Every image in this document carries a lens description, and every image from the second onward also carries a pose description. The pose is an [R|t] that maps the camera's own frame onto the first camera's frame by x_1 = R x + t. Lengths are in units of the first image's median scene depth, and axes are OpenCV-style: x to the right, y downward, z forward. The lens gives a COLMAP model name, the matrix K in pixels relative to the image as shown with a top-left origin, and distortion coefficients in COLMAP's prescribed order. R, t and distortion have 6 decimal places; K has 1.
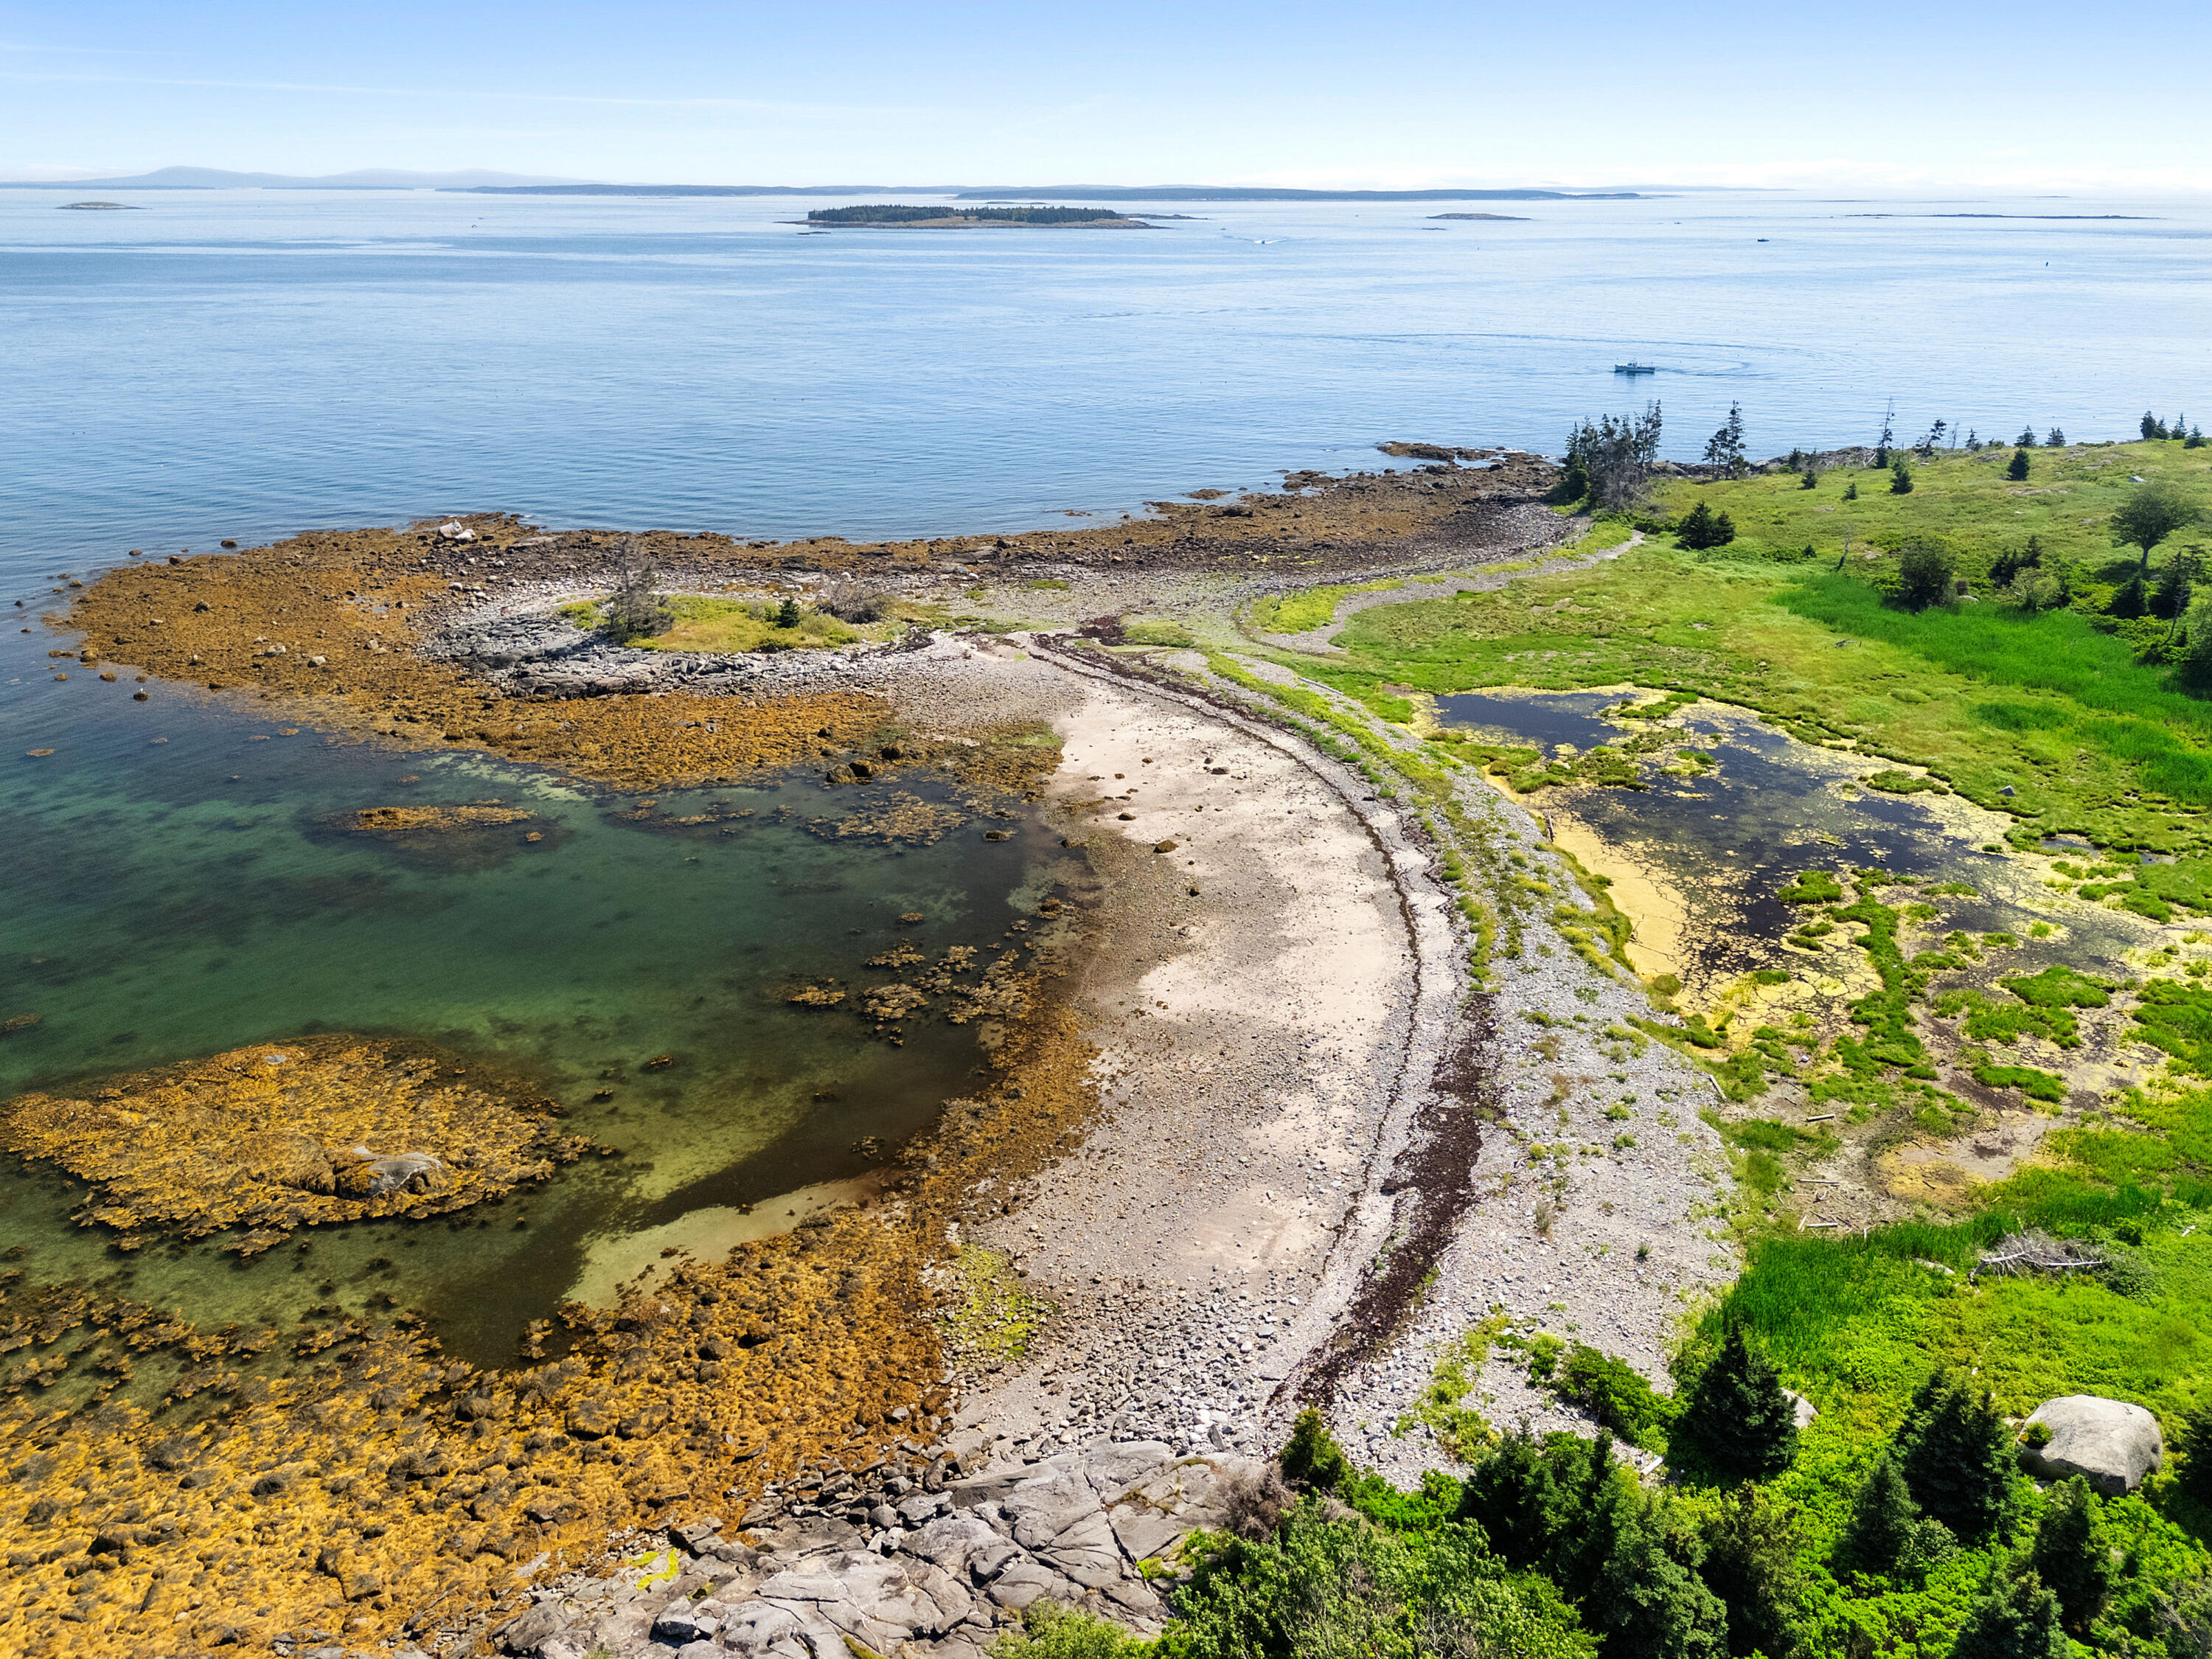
lens RADIAL K [[1634.5, 0, 1105.8], [0, 1634.5, 849.5], [0, 0, 1]] dist [0.088886, -0.117140]
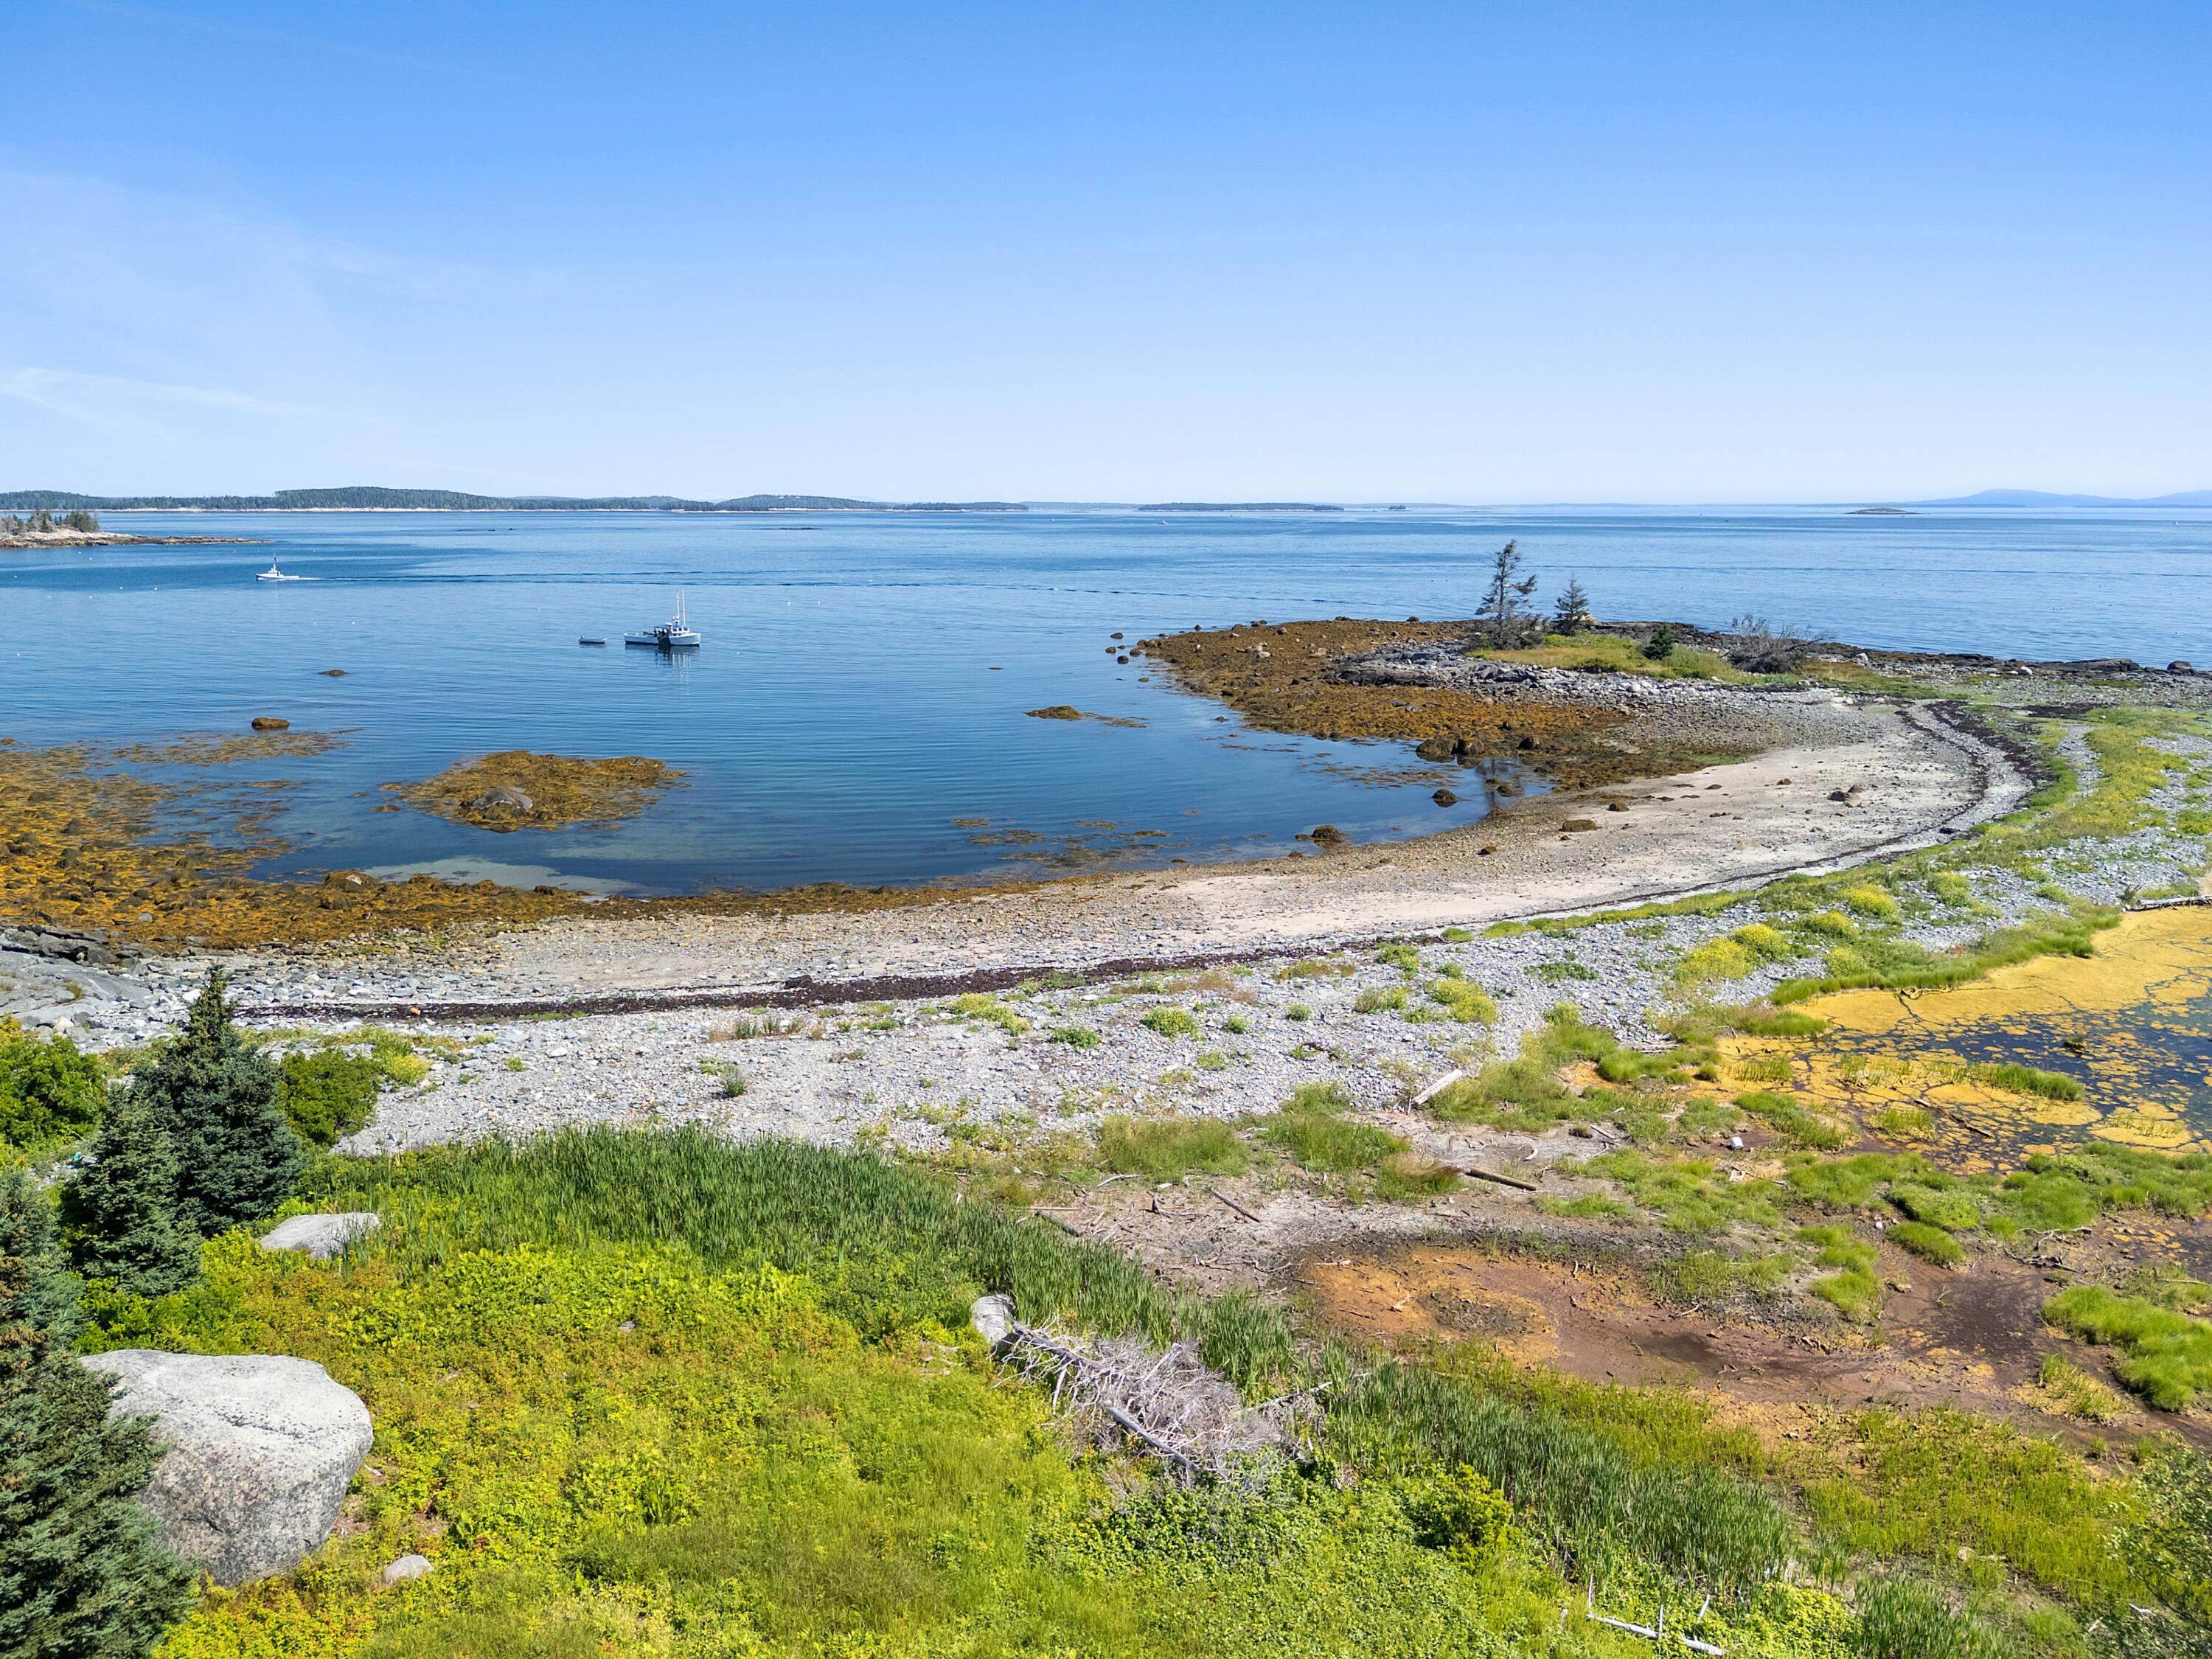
lens RADIAL K [[1663.1, 0, 1103.0], [0, 1663.1, 831.1], [0, 0, 1]] dist [0.068822, -0.123339]
pose [[0.569323, 0.157060, -0.806972, 0.436201], [-0.306264, 0.951445, -0.030892, 0.073707], [0.762938, 0.264734, 0.589781, 0.389438]]
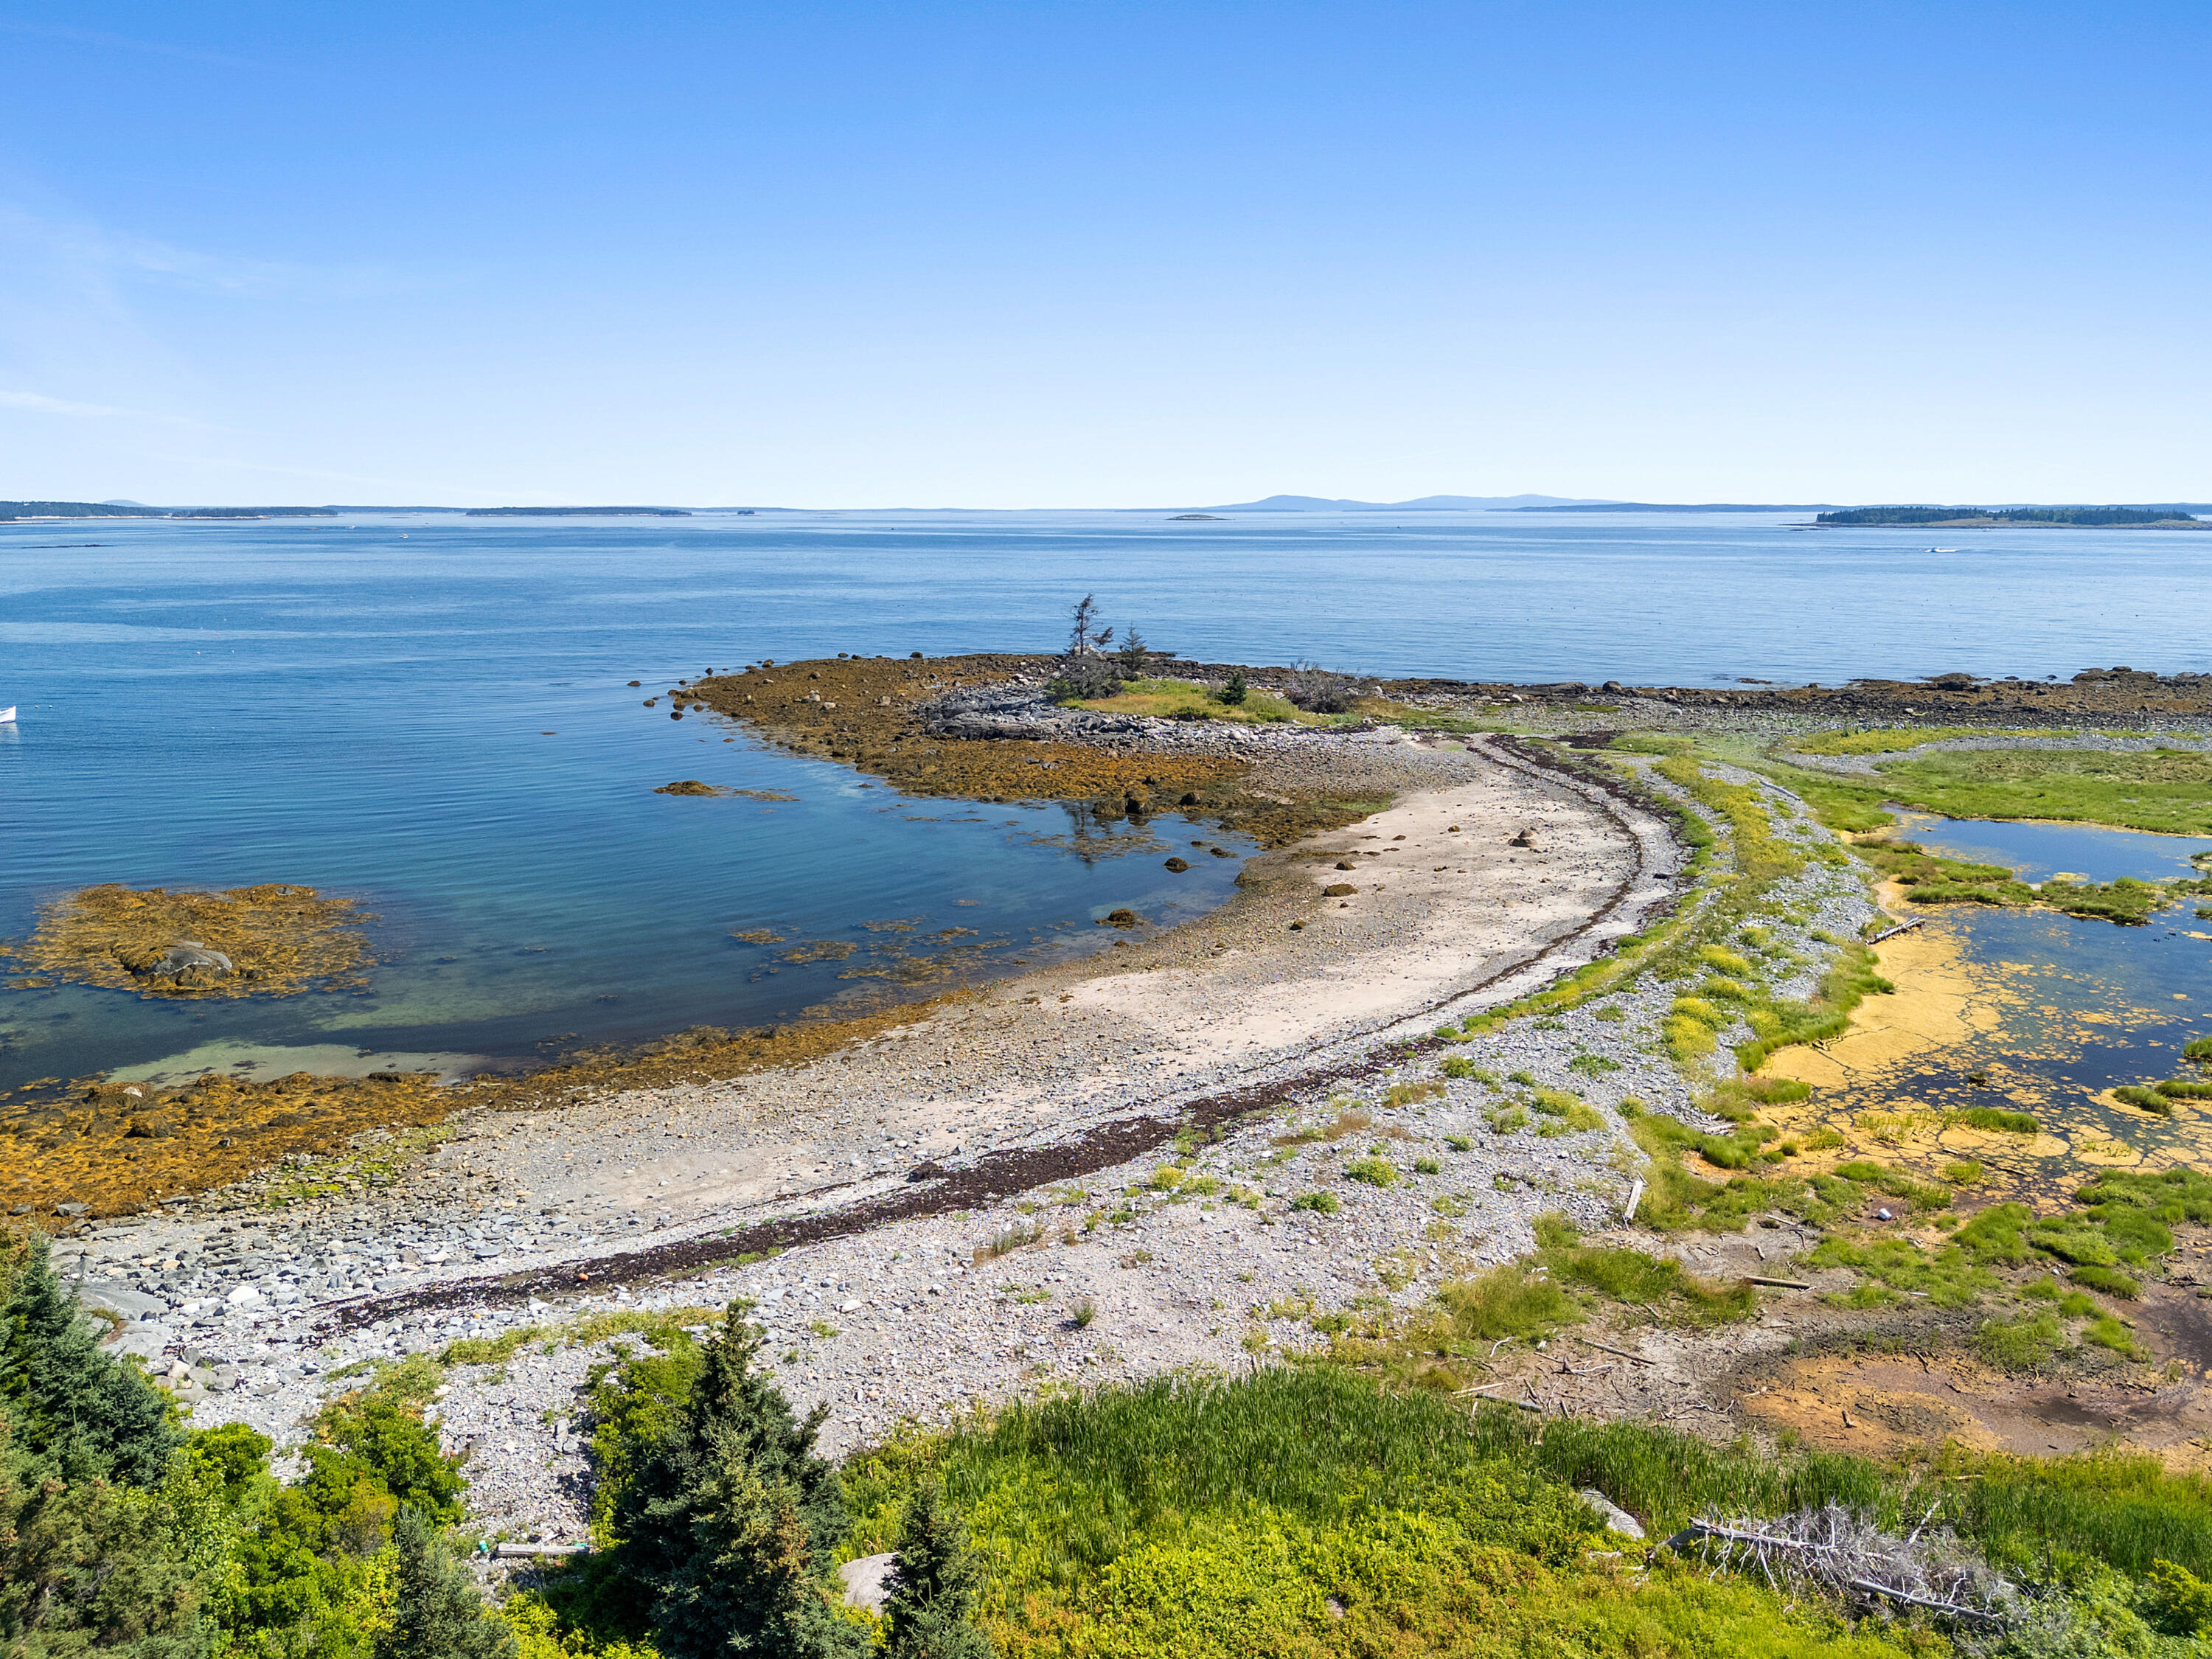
lens RADIAL K [[1675.1, 0, 1106.6], [0, 1675.1, 827.6], [0, 0, 1]] dist [0.035820, -0.077858]
pose [[0.835169, 0.100849, -0.540668, 0.321048], [-0.203417, 0.969977, -0.133291, 0.083978], [0.510994, 0.221302, 0.830609, 0.268954]]
